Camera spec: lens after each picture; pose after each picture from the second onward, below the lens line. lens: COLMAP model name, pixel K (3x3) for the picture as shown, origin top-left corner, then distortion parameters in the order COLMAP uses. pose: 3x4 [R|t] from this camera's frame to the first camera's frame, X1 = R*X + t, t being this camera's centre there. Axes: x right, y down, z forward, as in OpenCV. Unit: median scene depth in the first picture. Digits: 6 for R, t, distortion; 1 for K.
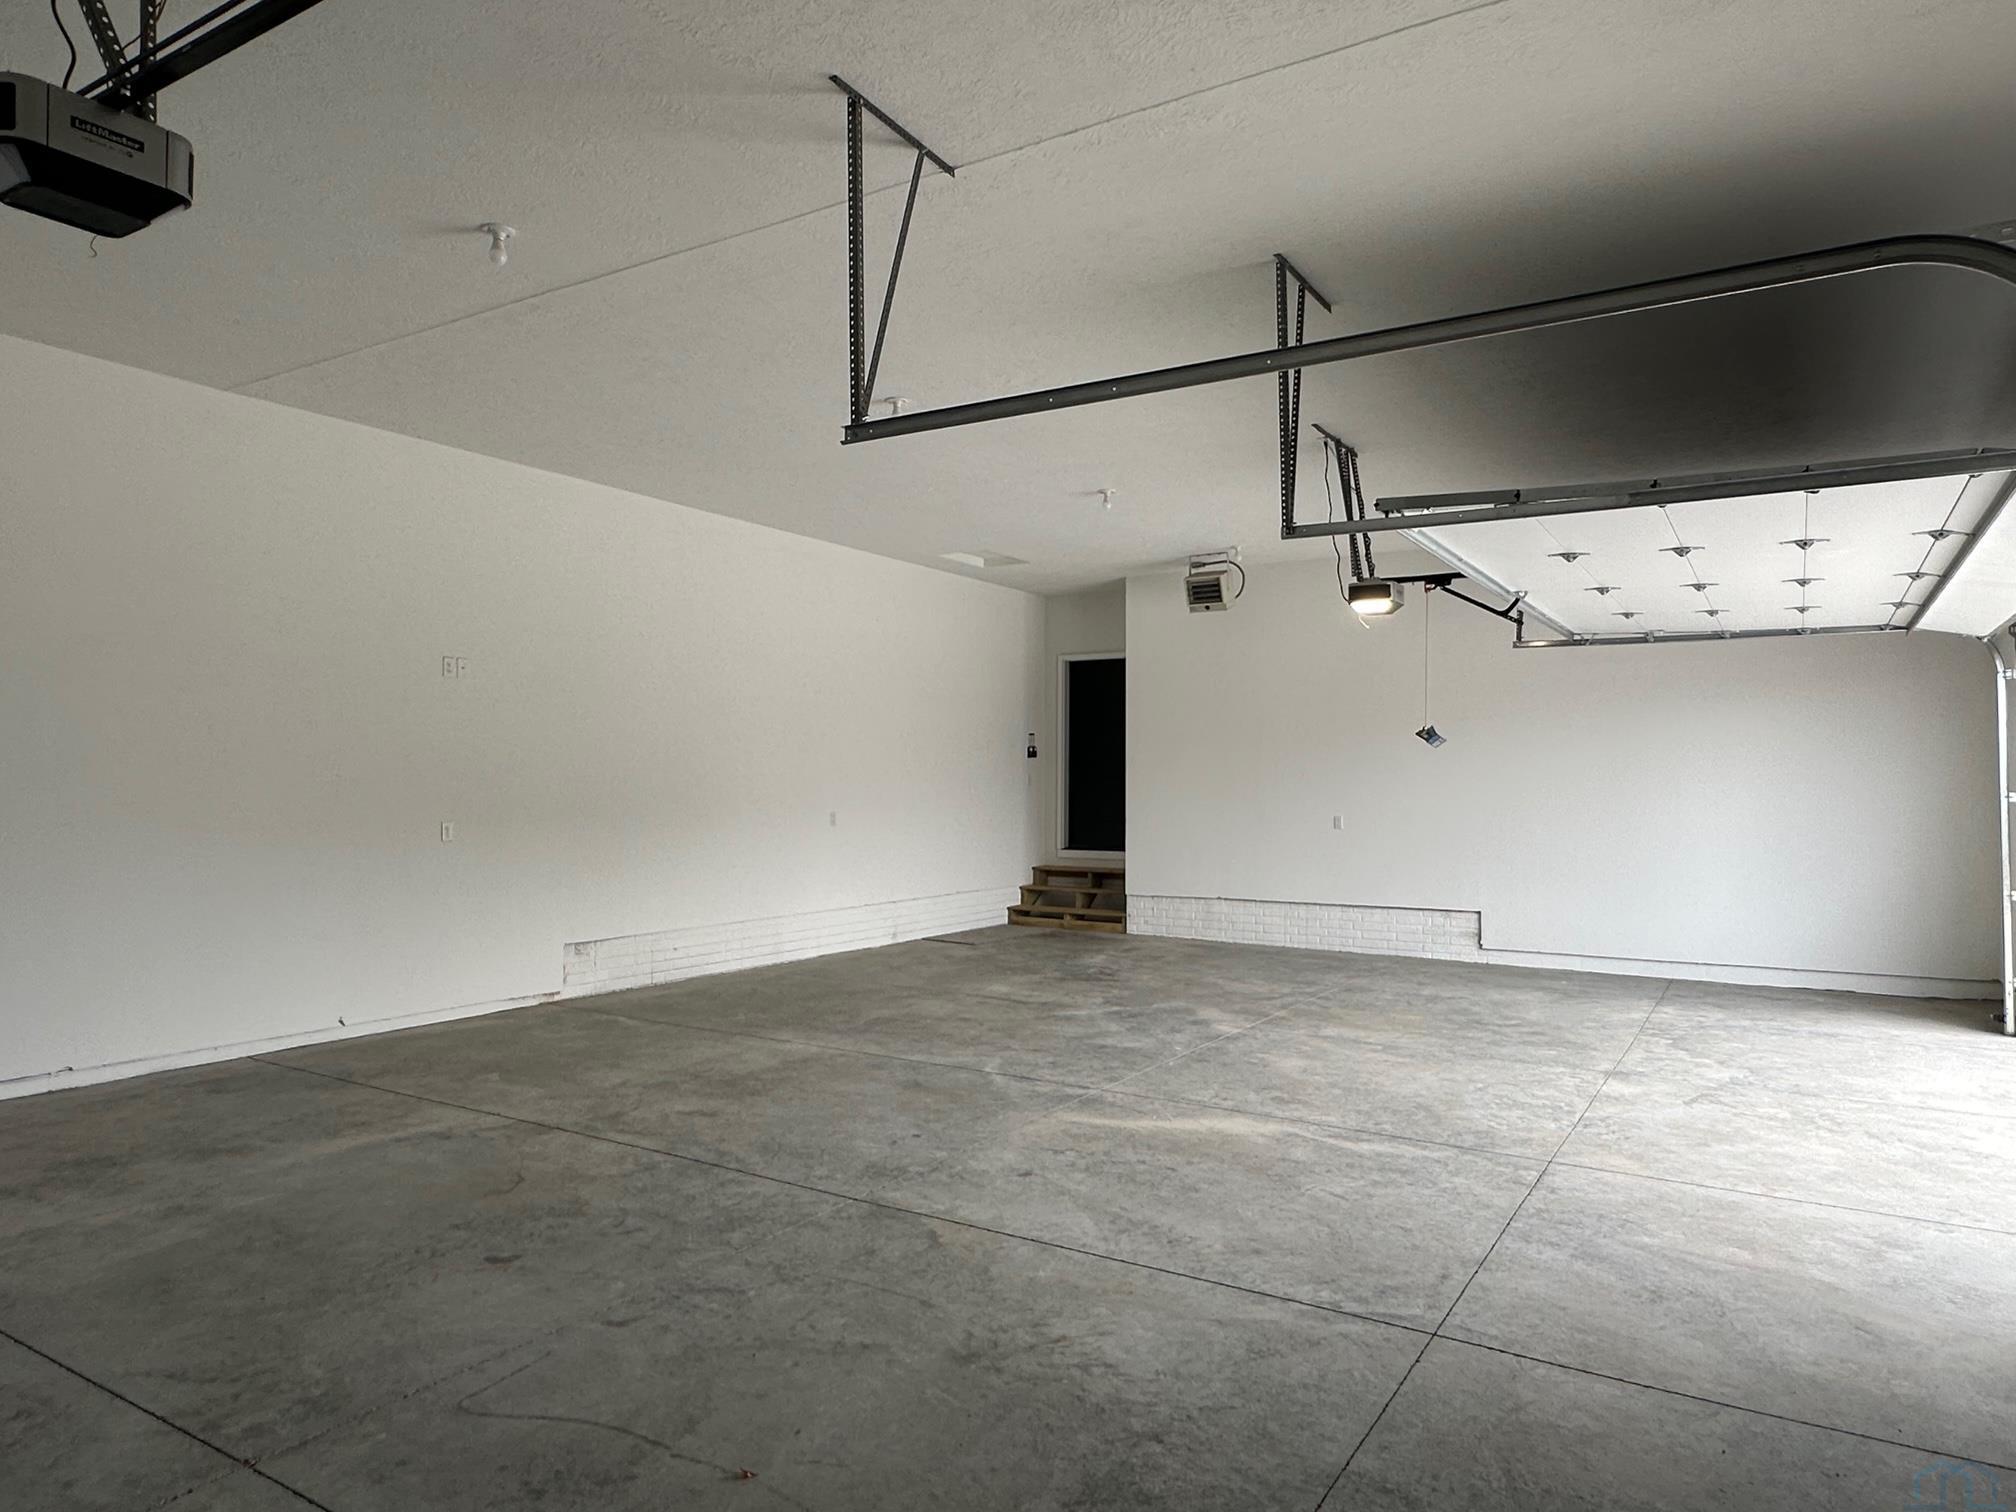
lens RADIAL K [[1272.8, 0, 1014.0], [0, 1272.8, 757.5], [0, 0, 1]] dist [-0.000339, 0.000360]
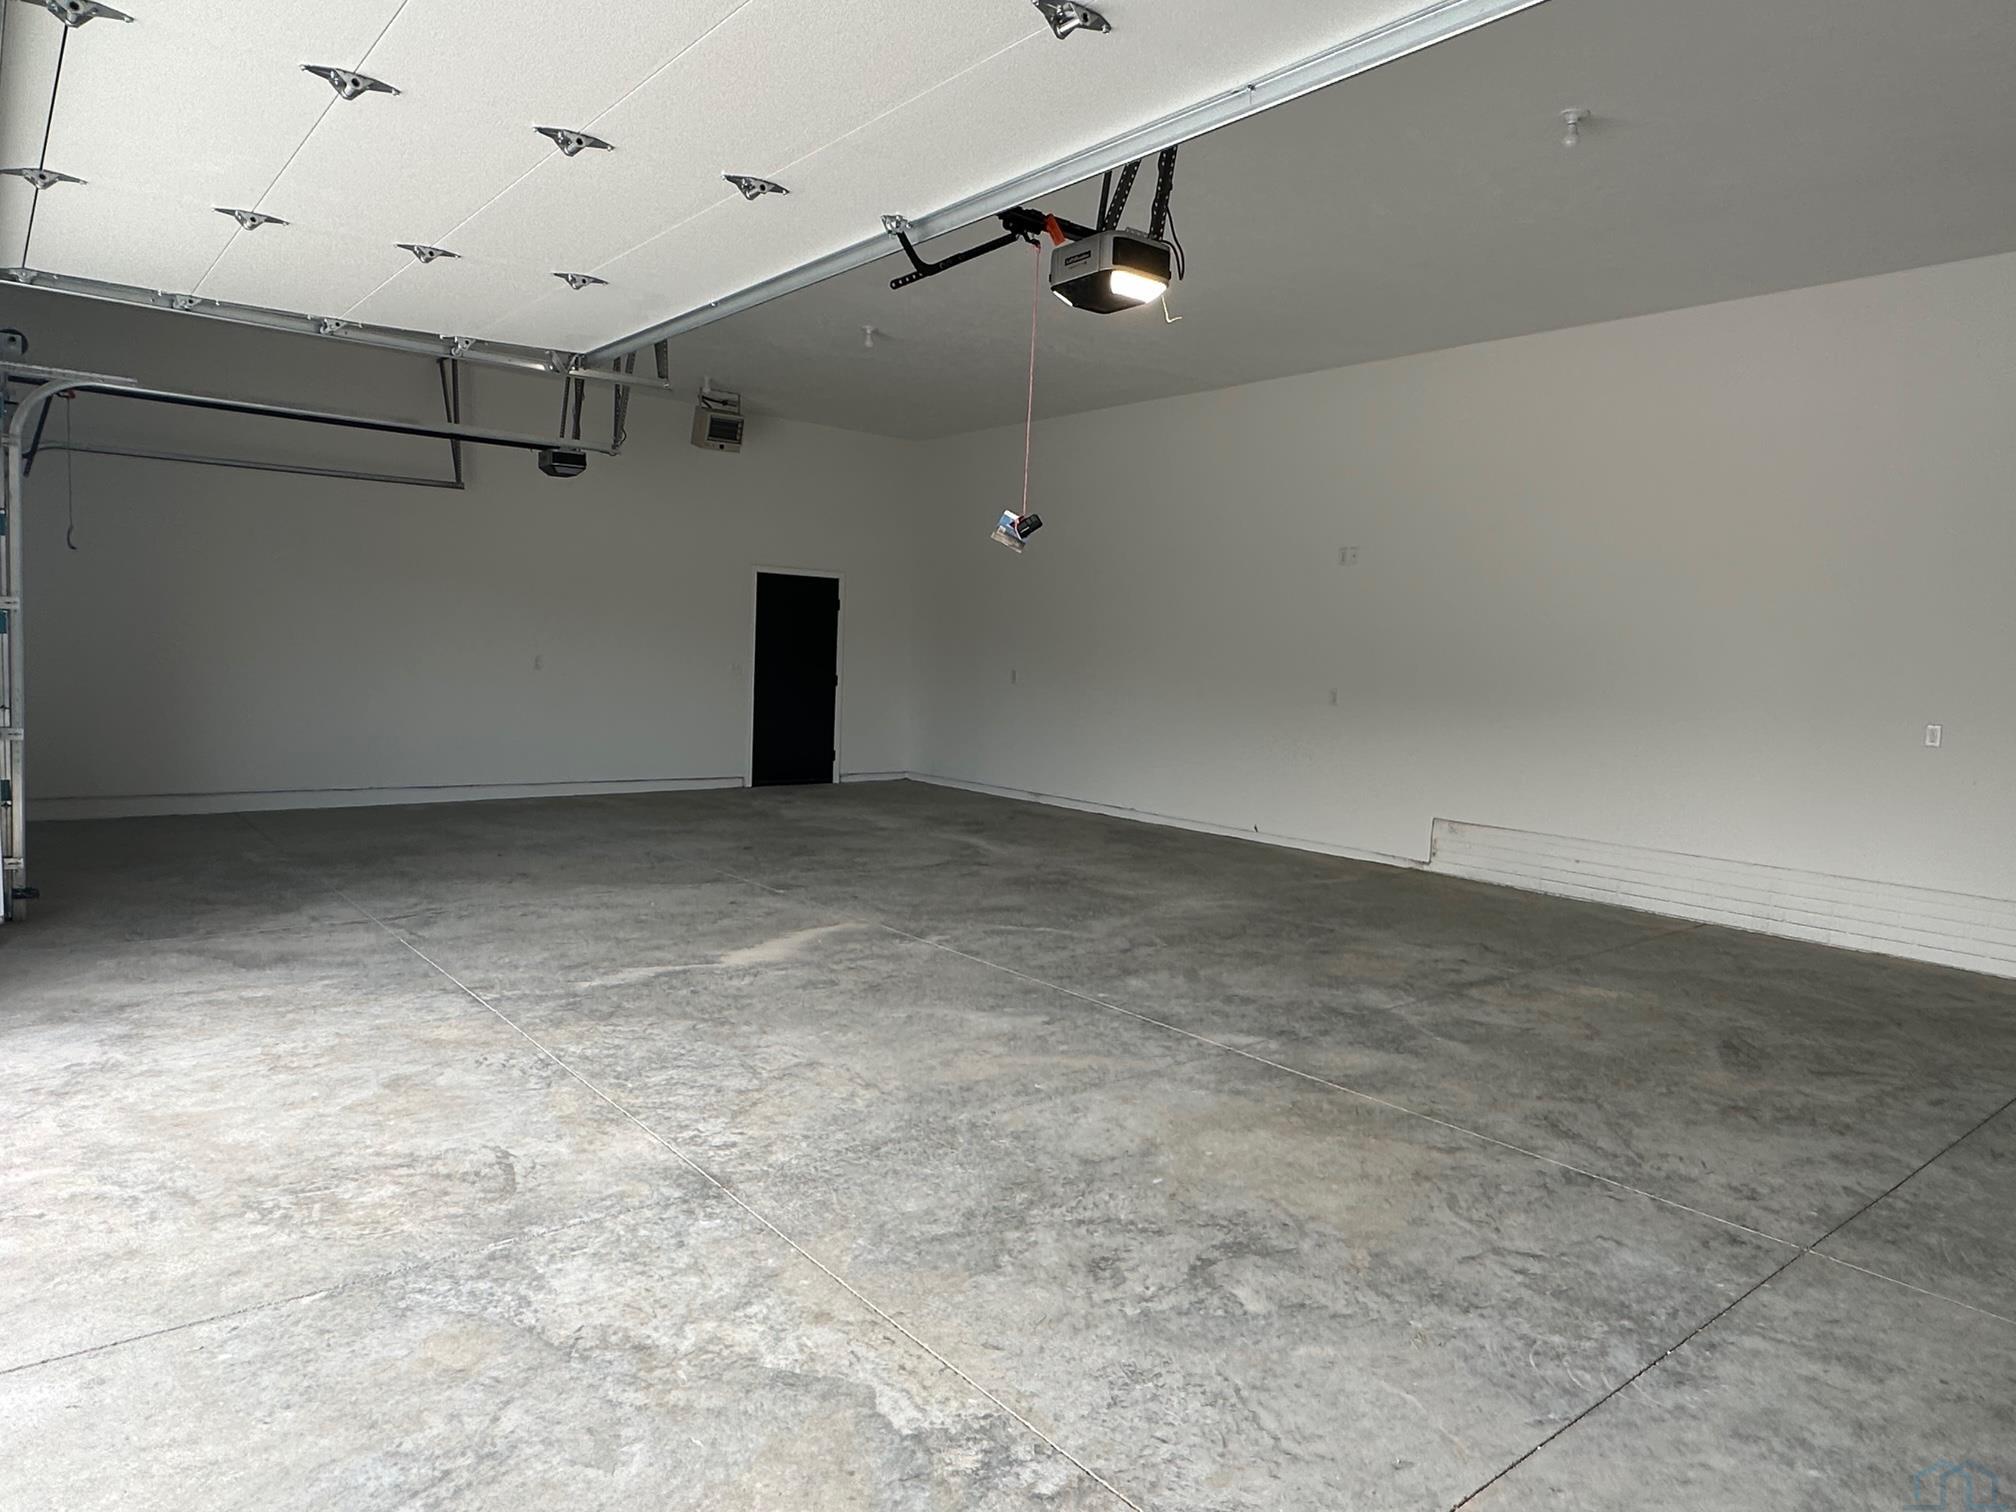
lens RADIAL K [[1272.8, 0, 1014.0], [0, 1272.8, 757.5], [0, 0, 1]] dist [-0.000339, 0.000360]
pose [[-0.323192, 0.062318, -0.944279, 1.104515], [-0.024116, 0.996963, 0.074049, 0.048661], [0.946026, 0.046704, -0.320707, 1.559173]]
